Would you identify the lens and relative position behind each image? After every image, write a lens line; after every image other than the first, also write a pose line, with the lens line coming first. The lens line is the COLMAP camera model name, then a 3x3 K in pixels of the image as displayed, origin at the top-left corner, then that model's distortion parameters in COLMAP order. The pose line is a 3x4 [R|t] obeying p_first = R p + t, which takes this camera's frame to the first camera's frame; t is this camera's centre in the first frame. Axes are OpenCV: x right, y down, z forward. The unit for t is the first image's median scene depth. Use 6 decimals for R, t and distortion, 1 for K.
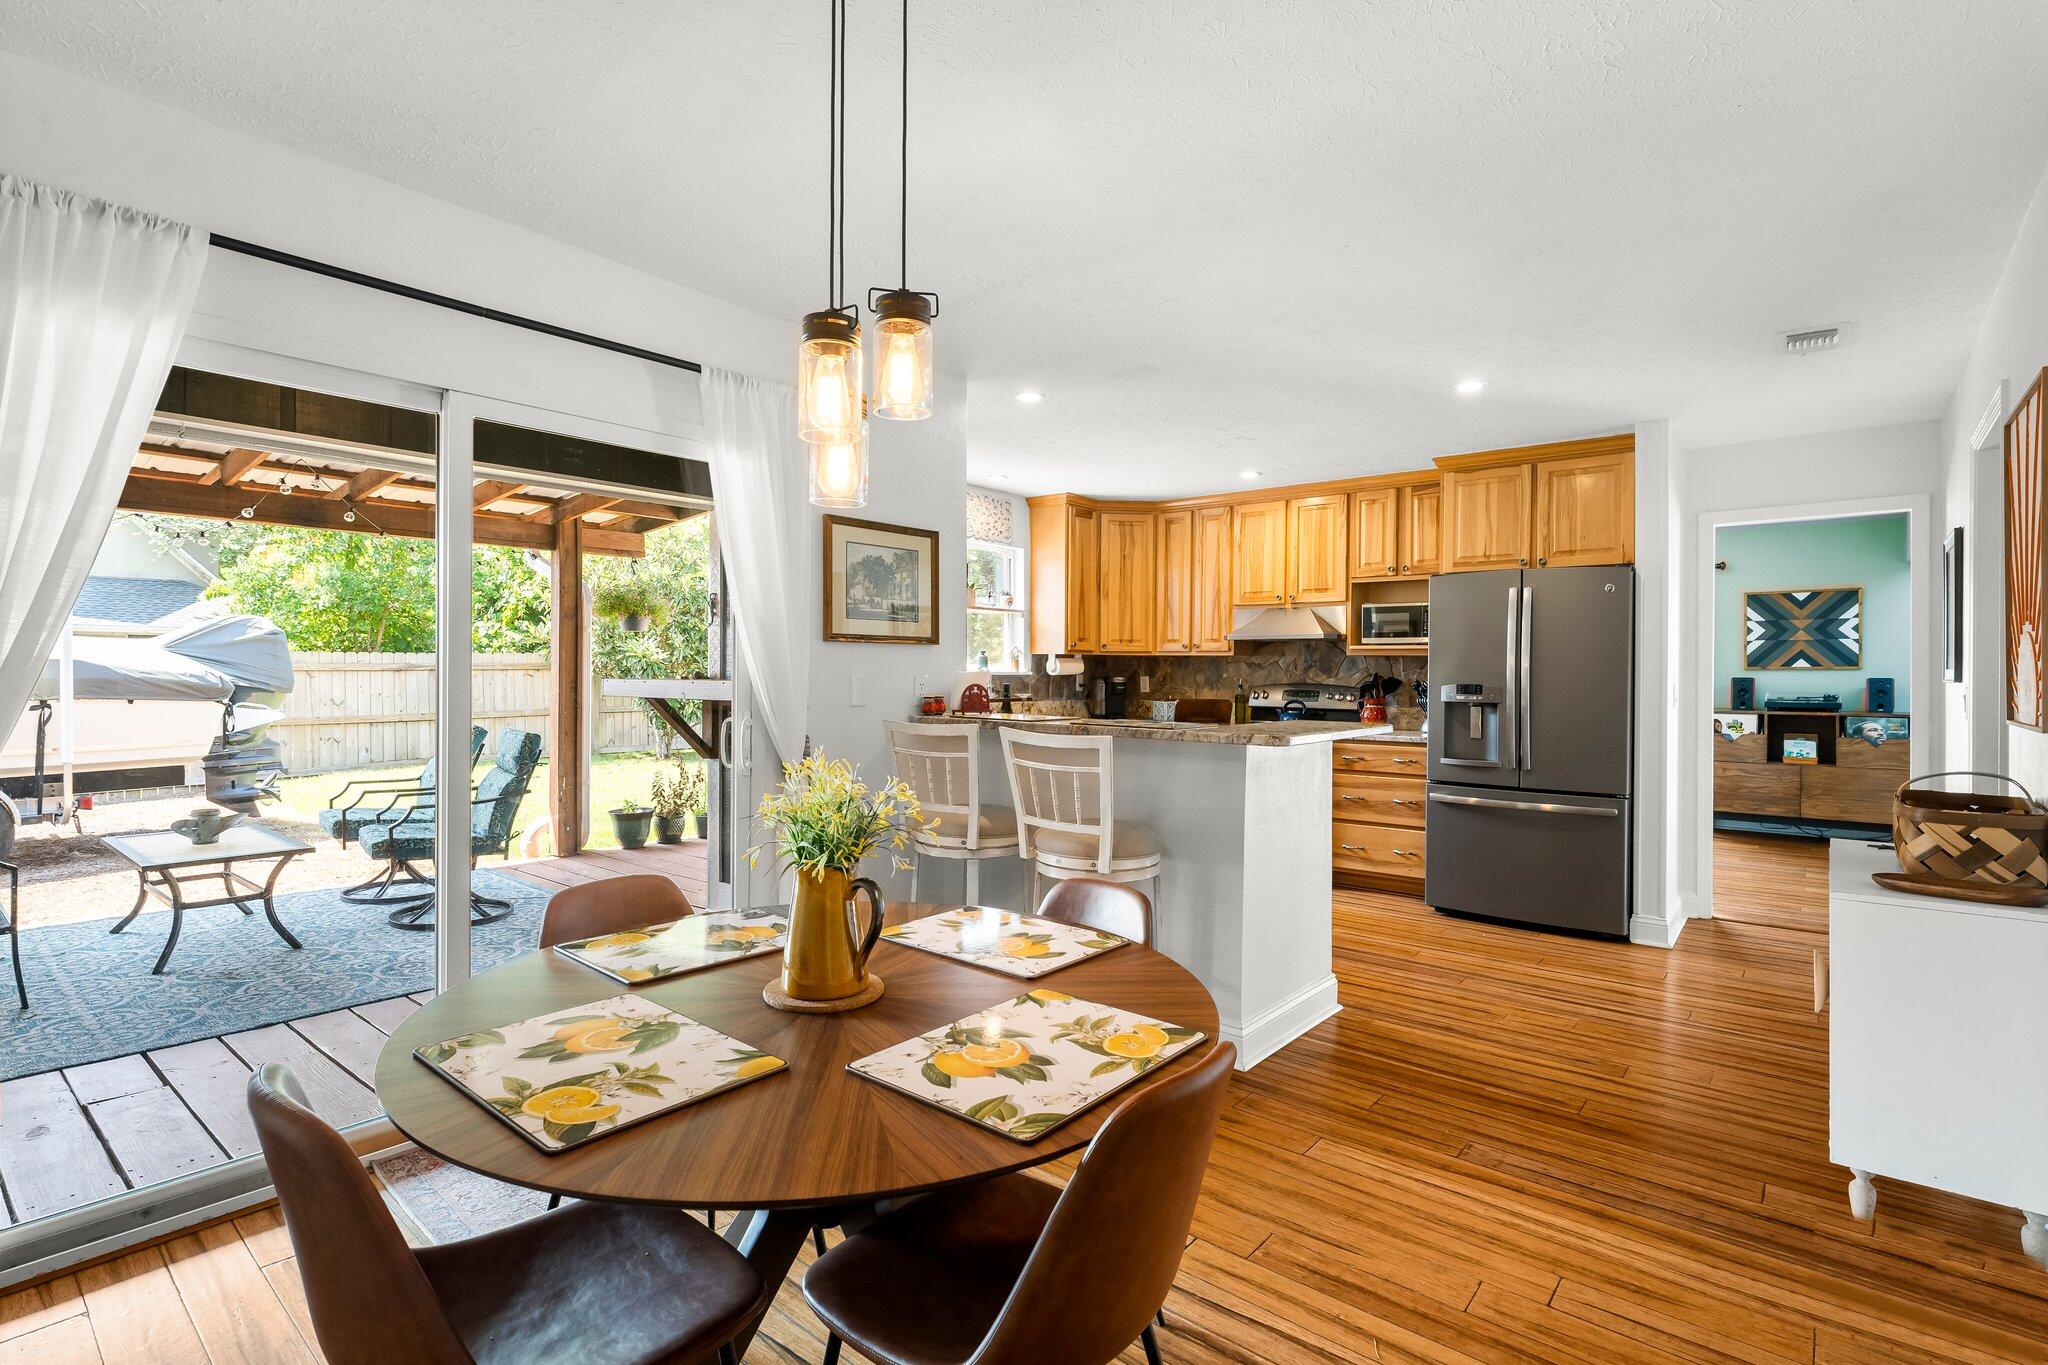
lens RADIAL K [[954.7, 0, 1018.9], [0, 954.7, 674.2], [0, 0, 1]] dist [-0.011124, 0.001800]
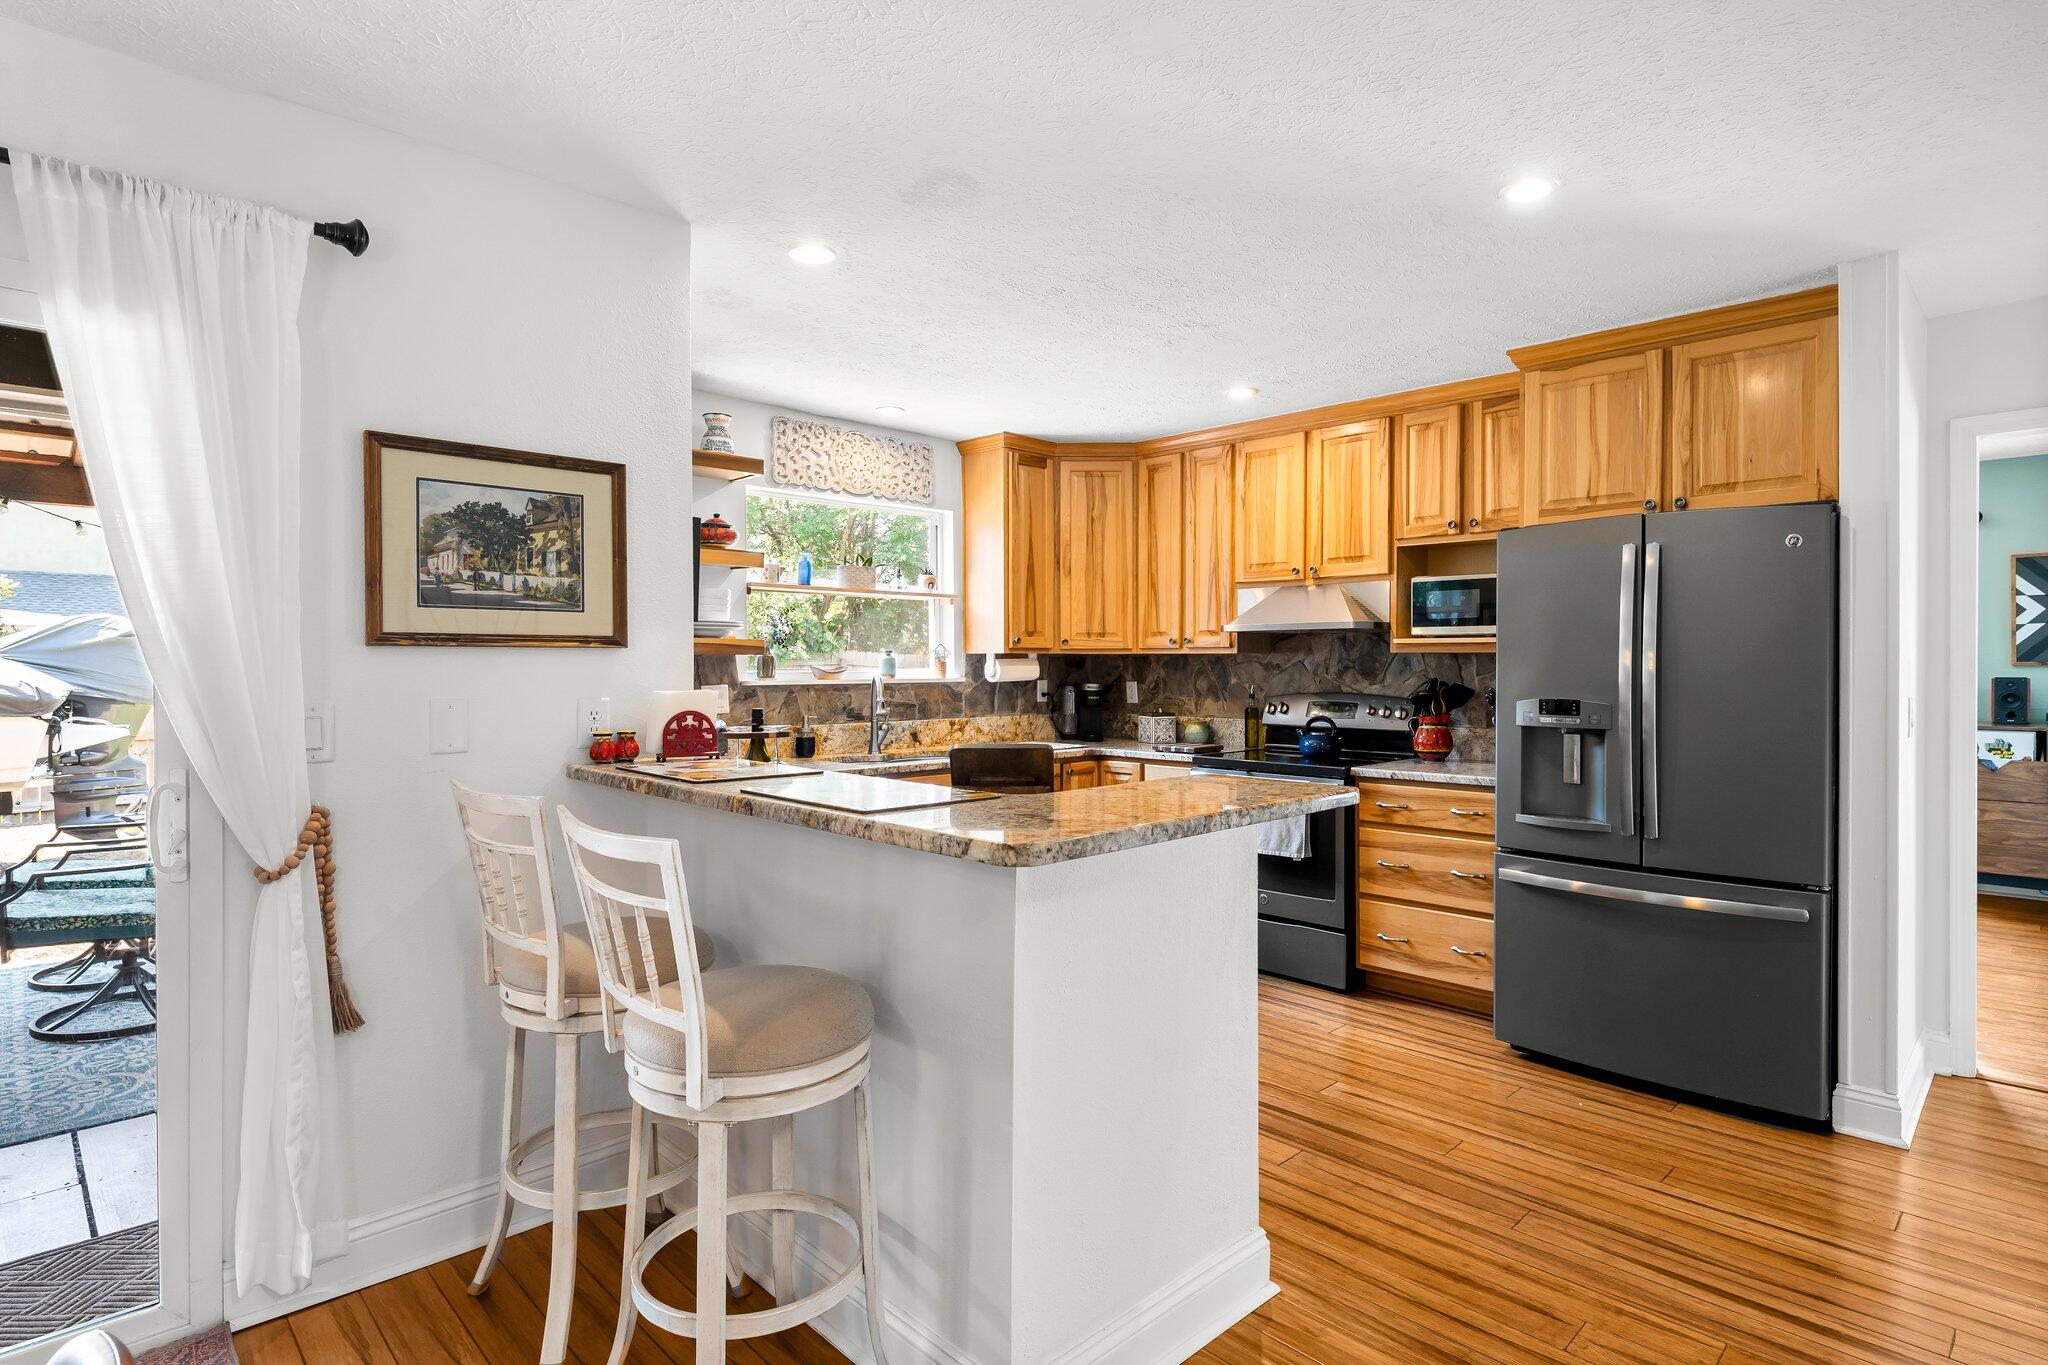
lens RADIAL K [[1045.7, 0, 1016.4], [0, 1045.7, 673.1], [0, 0, 1]] dist [-0.002151, -0.001663]
pose [[0.995224, -0.006589, -0.097393, 0.148147], [0.006973, 0.999969, 0.003602, -0.009776], [0.097366, -0.004264, 0.995239, 0.223089]]
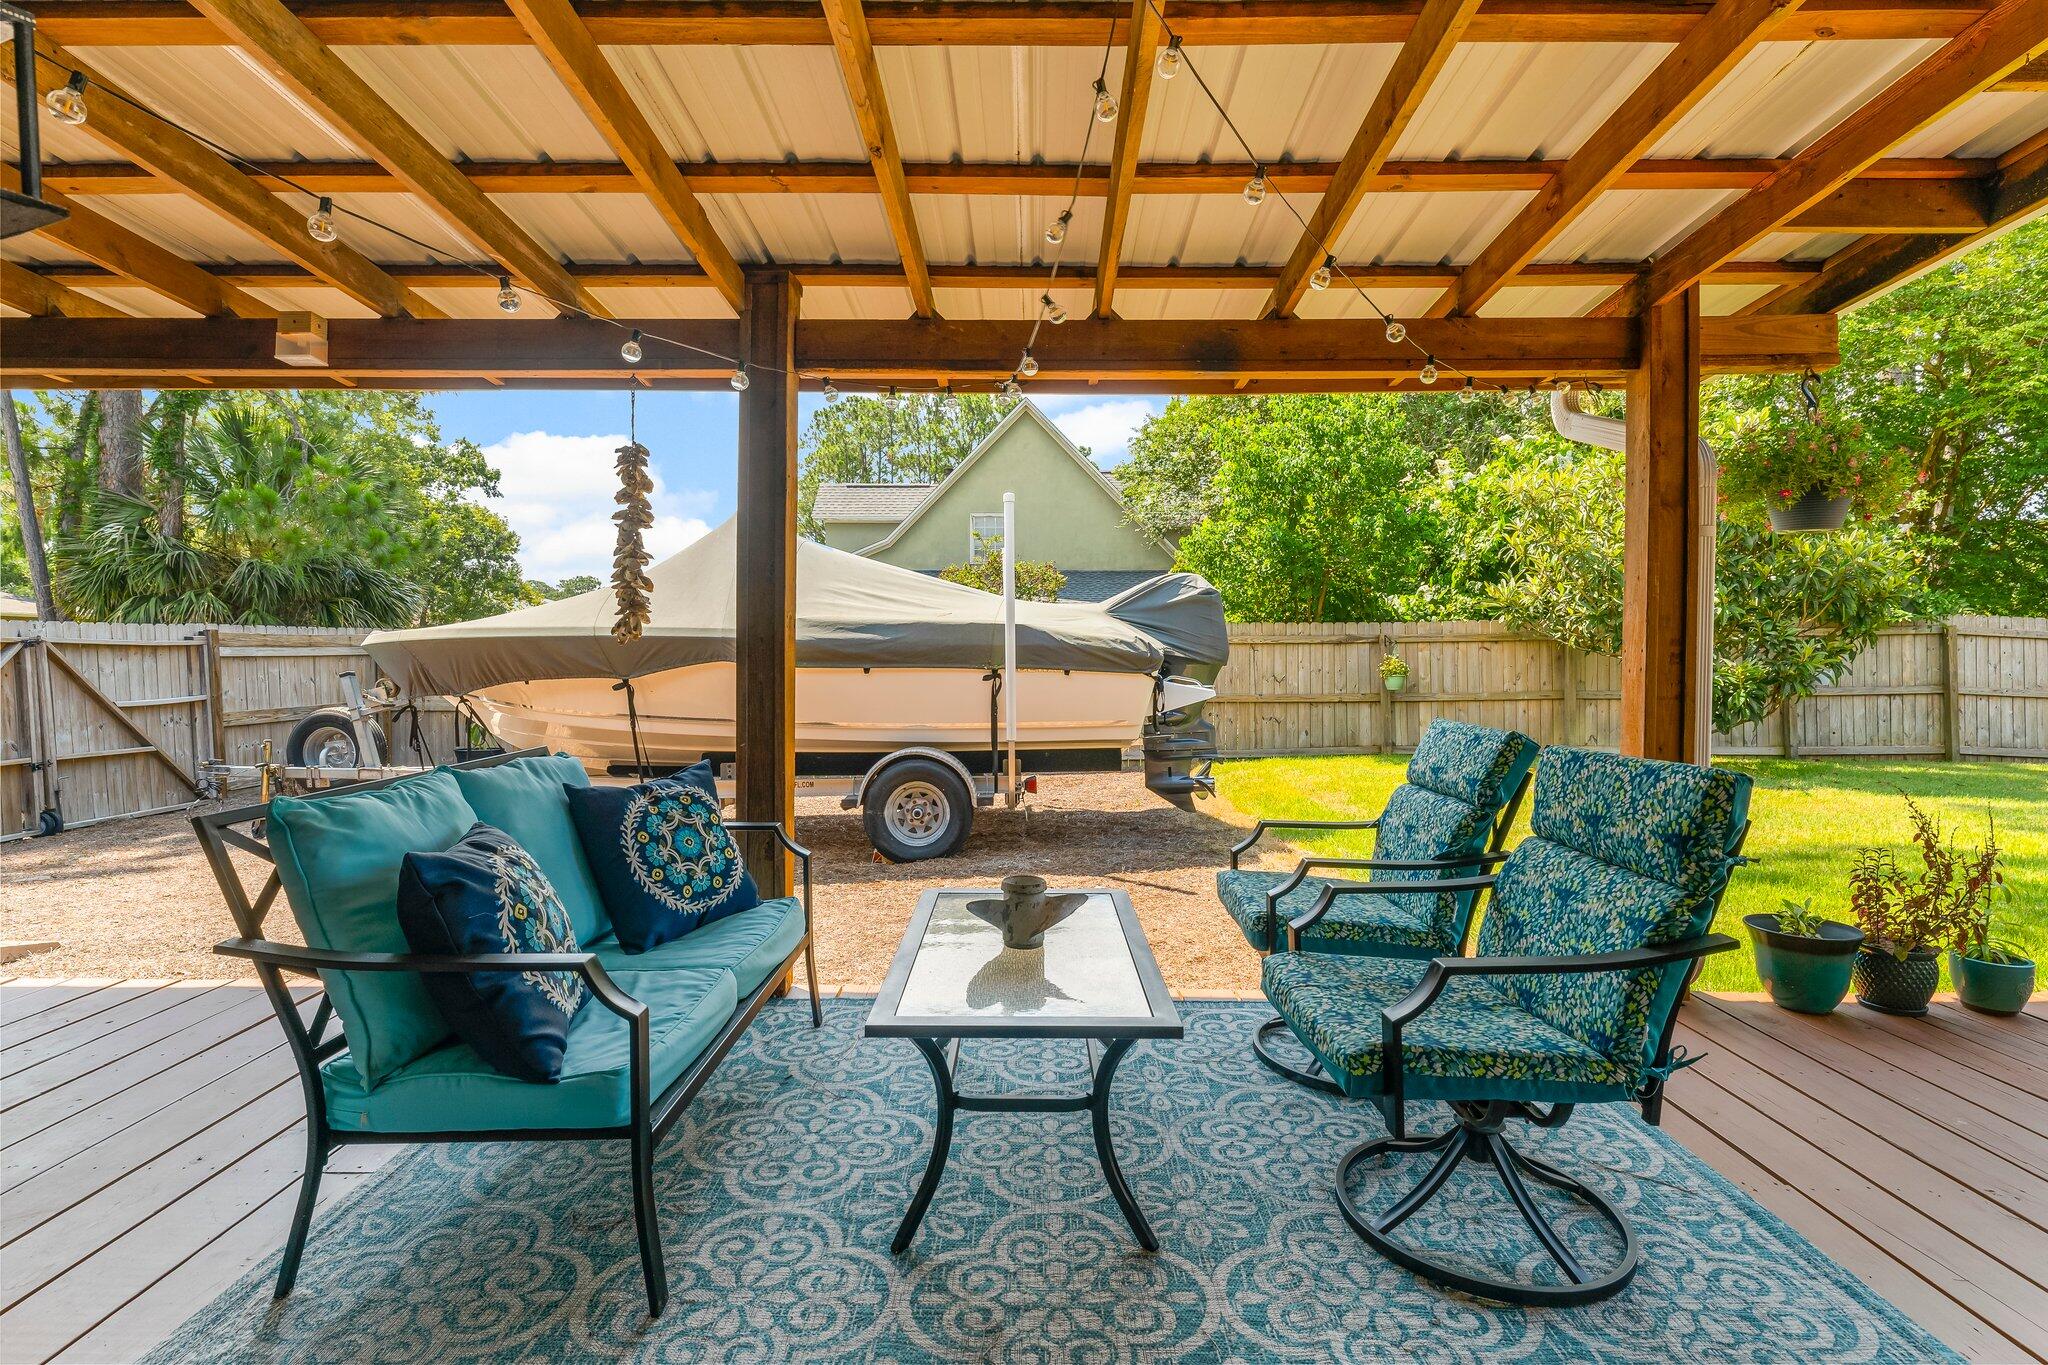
lens RADIAL K [[1000.3, 0, 1019.7], [0, 1000.3, 673.5], [0, 0, 1]] dist [-0.000489, -0.000323]
pose [[0.635075, 0.015132, -0.772303, -0.336957], [-0.000431, 0.999815, 0.019235, 0.016126], [0.772451, -0.011882, 0.634964, 0.498238]]
